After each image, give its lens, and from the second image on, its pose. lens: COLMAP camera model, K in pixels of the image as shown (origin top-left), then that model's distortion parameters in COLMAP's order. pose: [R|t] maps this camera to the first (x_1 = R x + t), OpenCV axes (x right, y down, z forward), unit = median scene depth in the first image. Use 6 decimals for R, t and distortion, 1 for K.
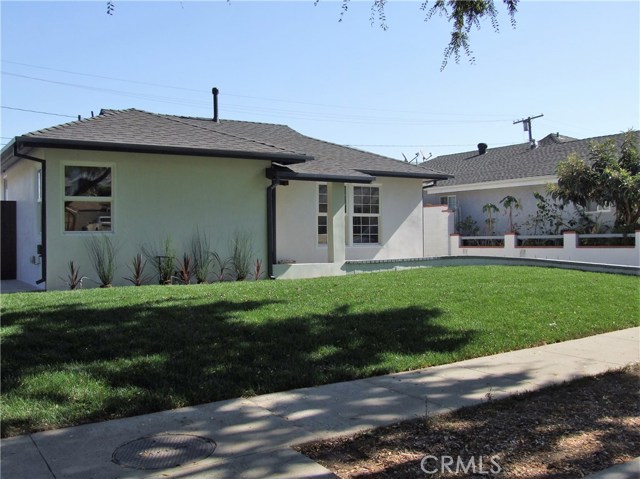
lens RADIAL K [[642.3, 0, 320.0], [0, 642.3, 239.5], [0, 0, 1]] dist [-0.081898, 0.005586]
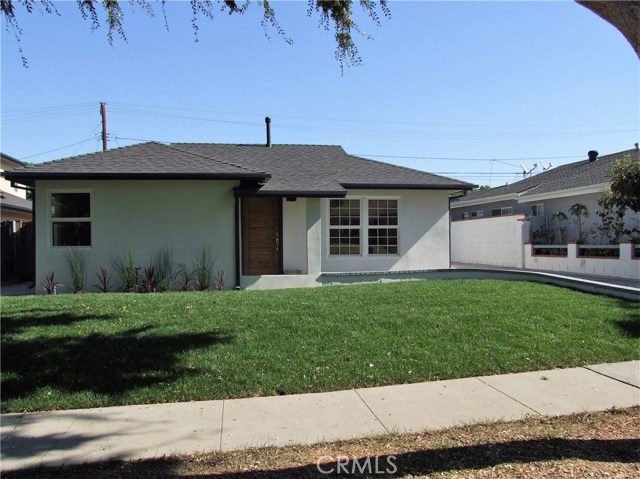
lens RADIAL K [[521.9, 0, 320.0], [0, 521.9, 239.5], [0, 0, 1]] dist [-0.139410, 0.119461]
pose [[0.926689, -0.003572, -0.375811, 0.289553], [0.001464, 0.999982, -0.005895, -0.012795], [0.375825, 0.004913, 0.926678, 0.183192]]
